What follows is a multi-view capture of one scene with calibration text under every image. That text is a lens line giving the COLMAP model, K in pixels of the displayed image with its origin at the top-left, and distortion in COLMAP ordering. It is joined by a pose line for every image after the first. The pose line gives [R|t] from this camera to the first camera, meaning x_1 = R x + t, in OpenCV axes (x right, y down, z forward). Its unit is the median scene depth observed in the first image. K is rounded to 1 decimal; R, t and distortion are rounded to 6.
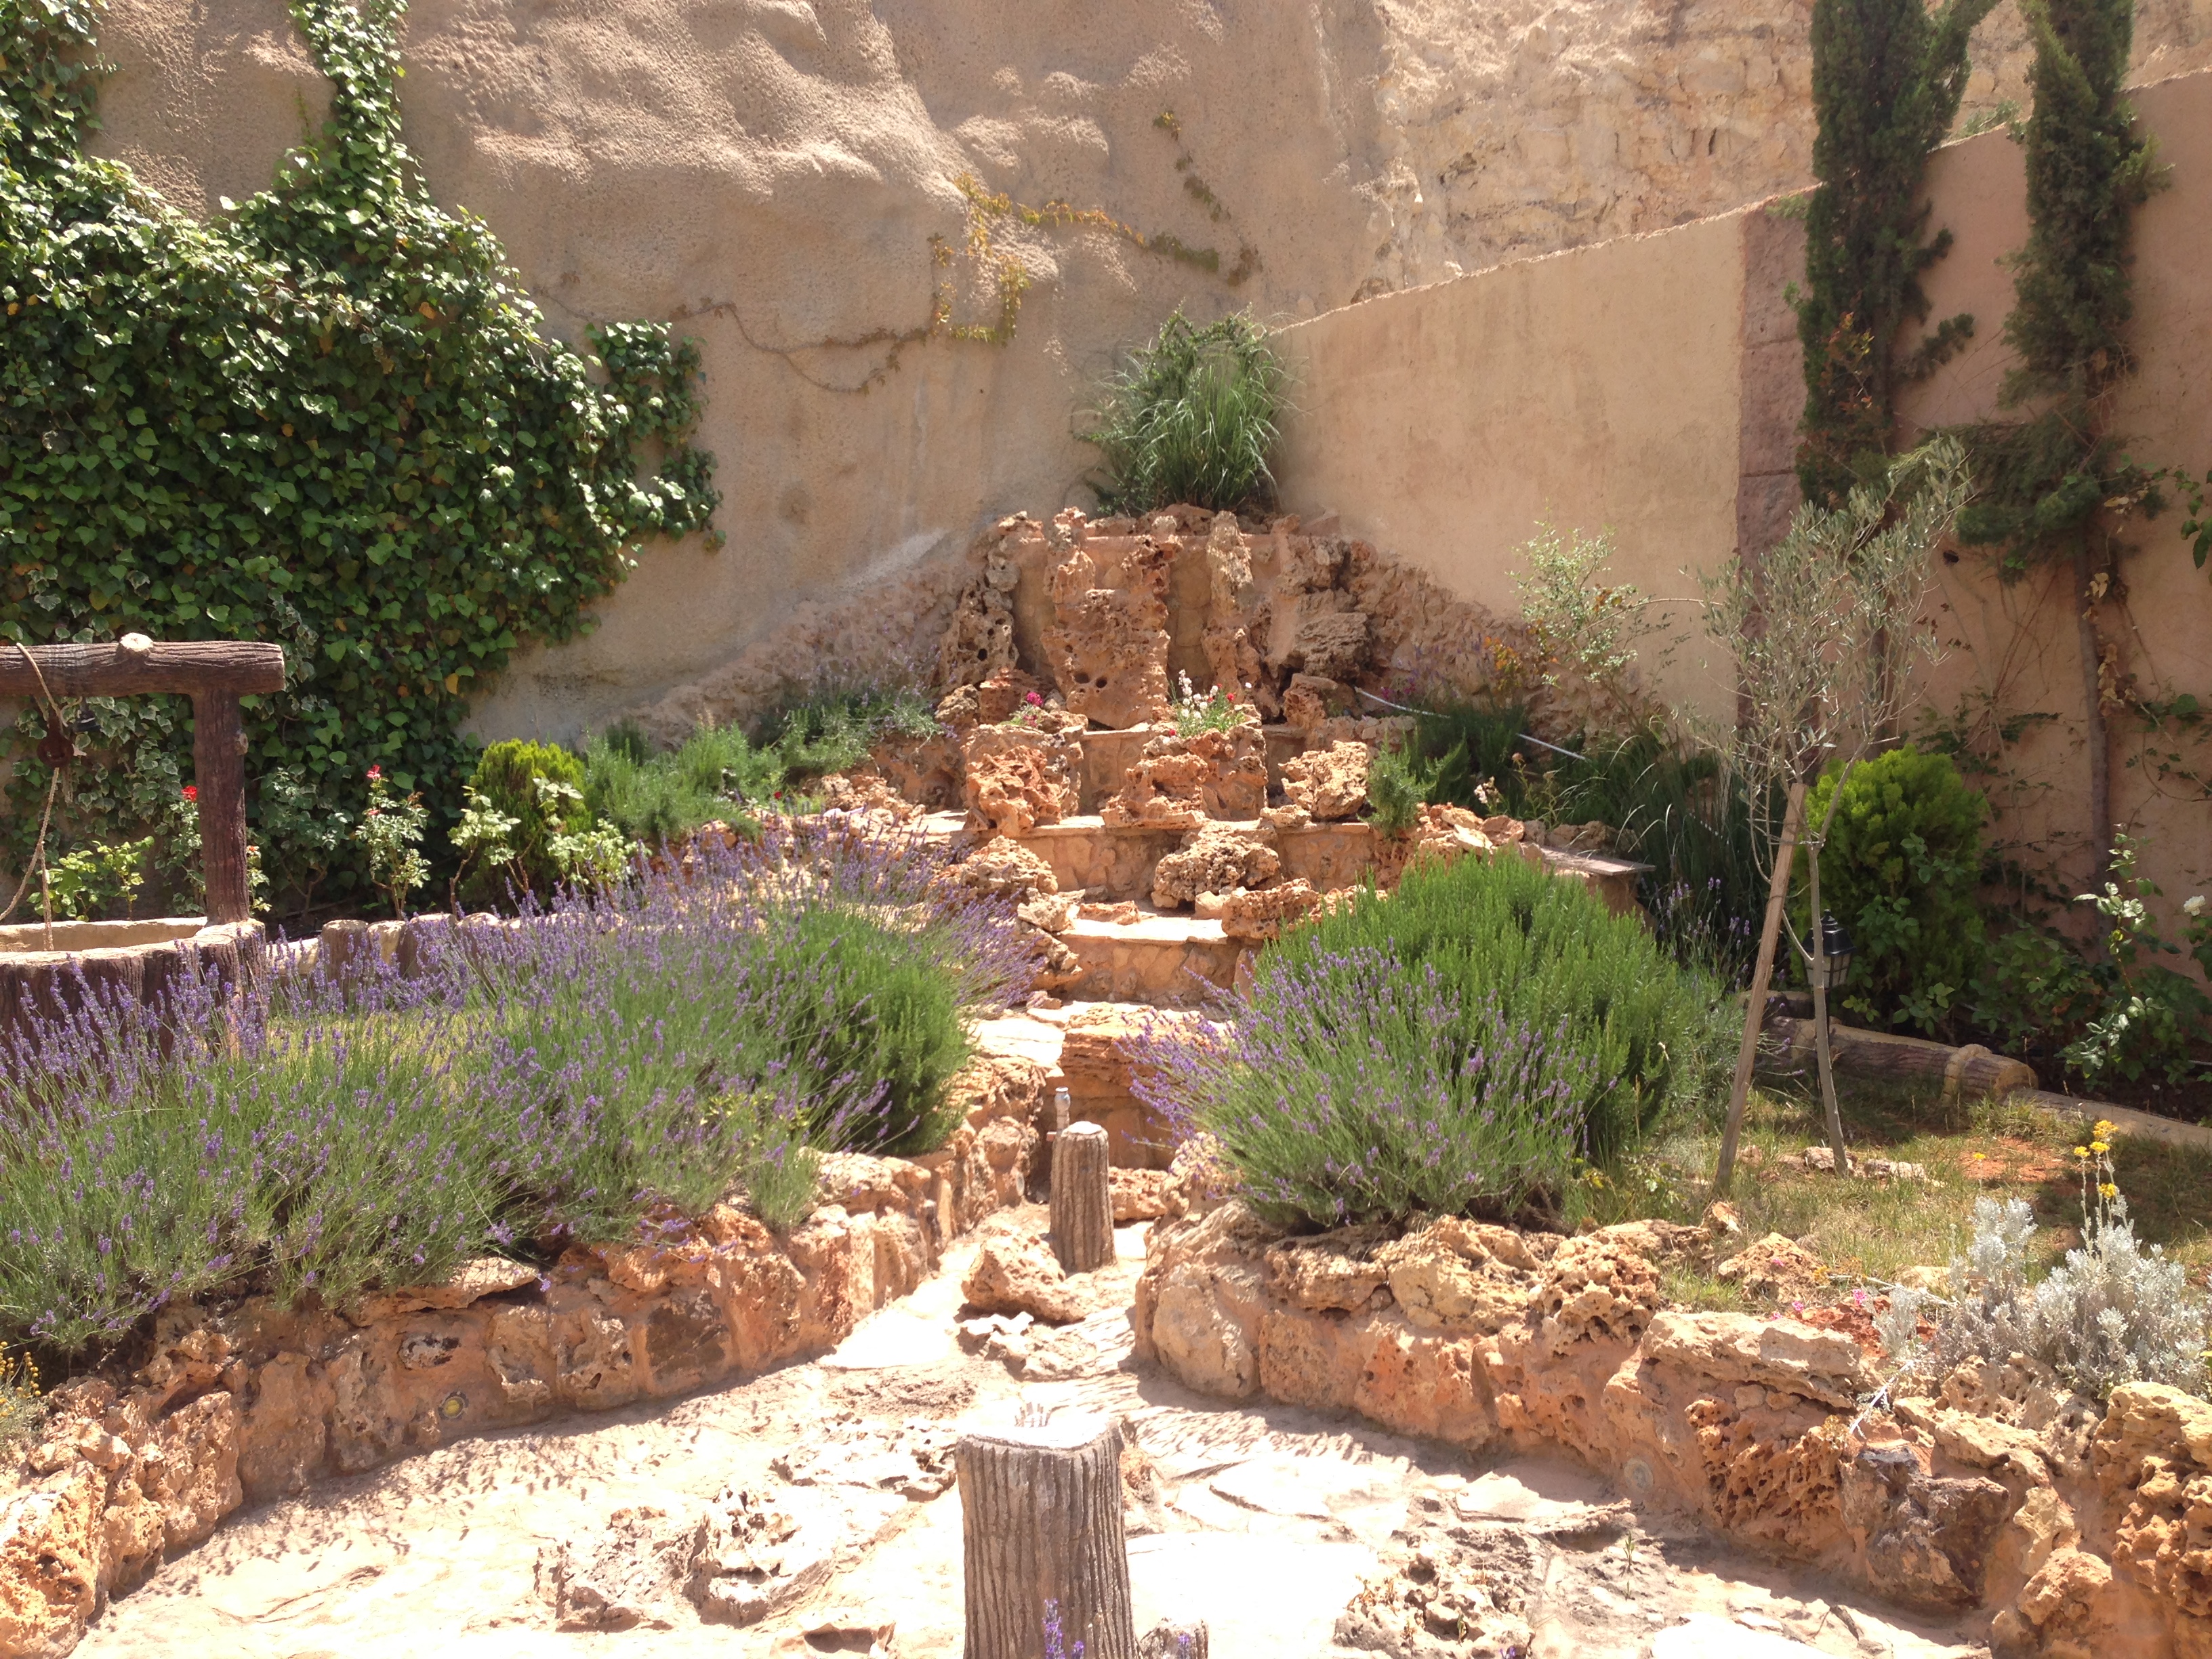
lens RADIAL K [[2000.7, 0, 1140.5], [0, 2000.7, 834.4], [0, 0, 1]] dist [0.124385, -0.201242]
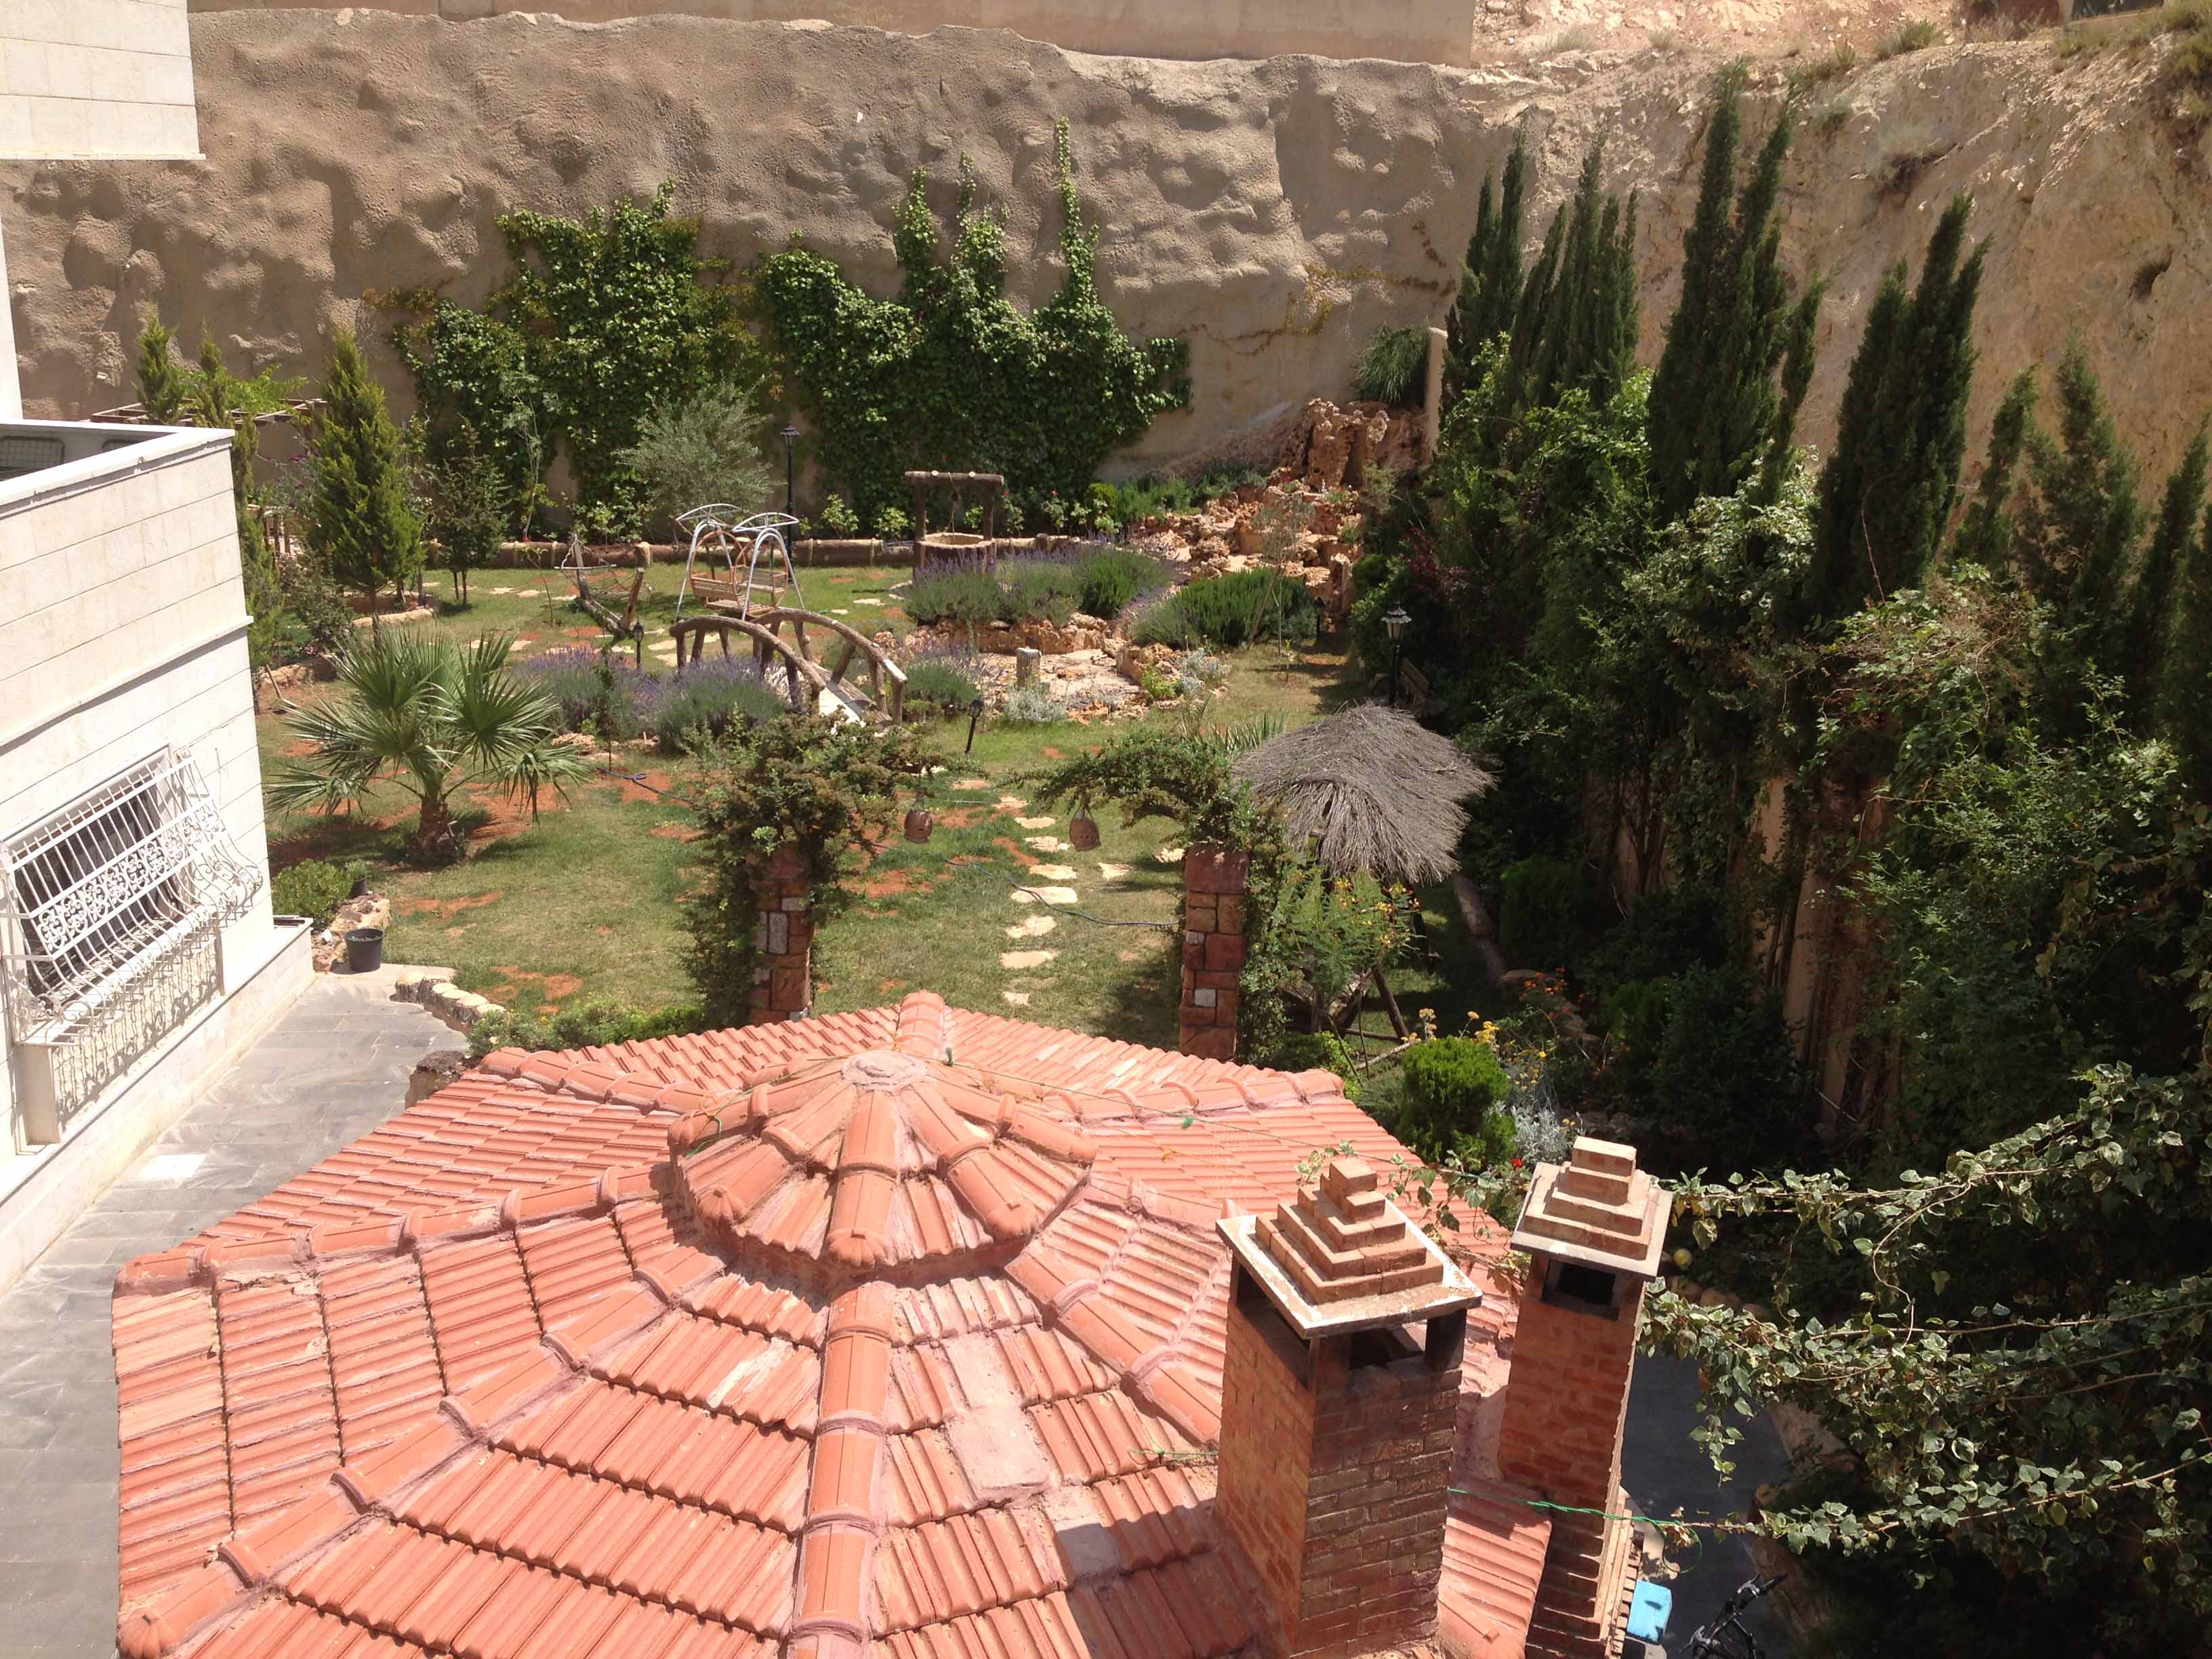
lens RADIAL K [[2079.2, 0, 1147.7], [0, 2079.2, 833.6], [0, 0, 1]] dist [0.052520, -0.010020]
pose [[0.858448, 0.209686, -0.468079, 1.303934], [-0.097622, 0.962728, 0.252238, -0.322946], [0.503524, -0.170838, 0.846923, -1.703041]]
